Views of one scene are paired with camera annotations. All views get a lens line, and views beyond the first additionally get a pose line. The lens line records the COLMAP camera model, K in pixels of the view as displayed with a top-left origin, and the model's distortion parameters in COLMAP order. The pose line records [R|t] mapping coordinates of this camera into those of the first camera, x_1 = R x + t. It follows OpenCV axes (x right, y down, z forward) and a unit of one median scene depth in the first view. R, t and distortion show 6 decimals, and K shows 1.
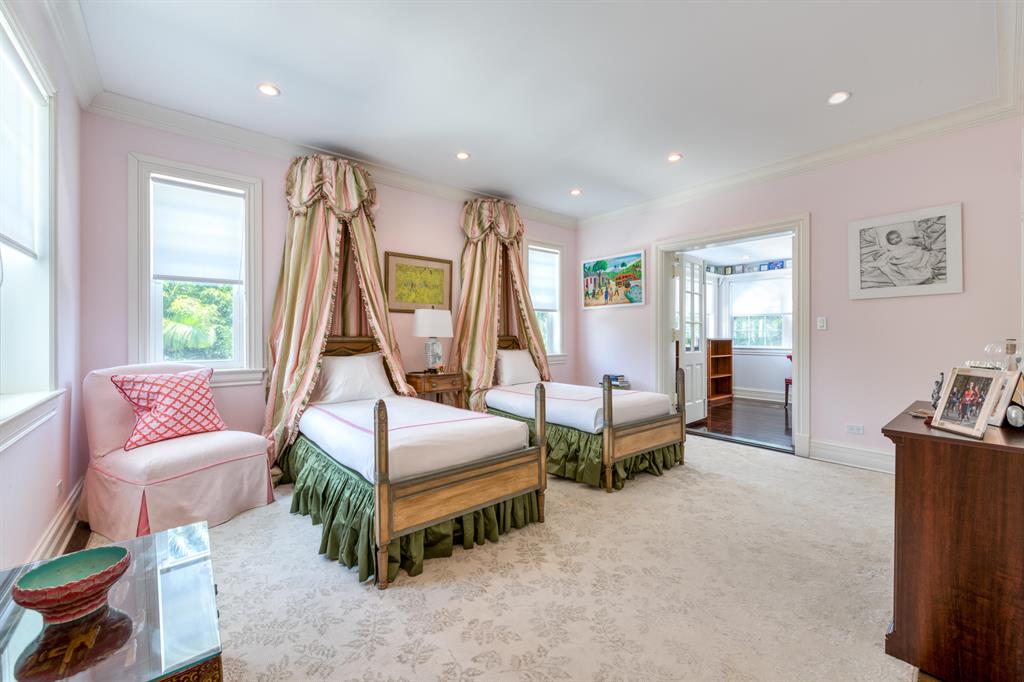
lens RADIAL K [[413.0, 0, 513.4], [0, 413.0, 337.5], [0, 0, 1]] dist [-0.000043, -0.000016]
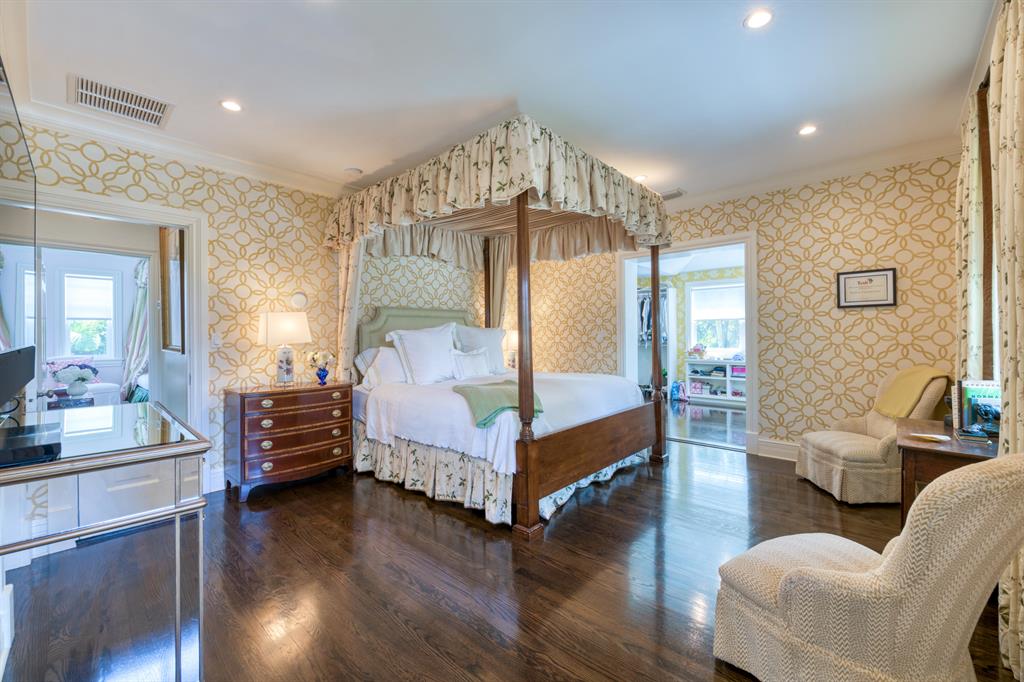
lens RADIAL K [[409.9, 0, 510.3], [0, 409.9, 338.6], [0, 0, 1]] dist [-0.001151, -0.000055]
pose [[0.993364, -0.008661, 0.114682, 1.262951], [0.008474, 0.999962, 0.002118, -0.018741], [-0.114696, -0.001132, 0.993400, -1.482301]]
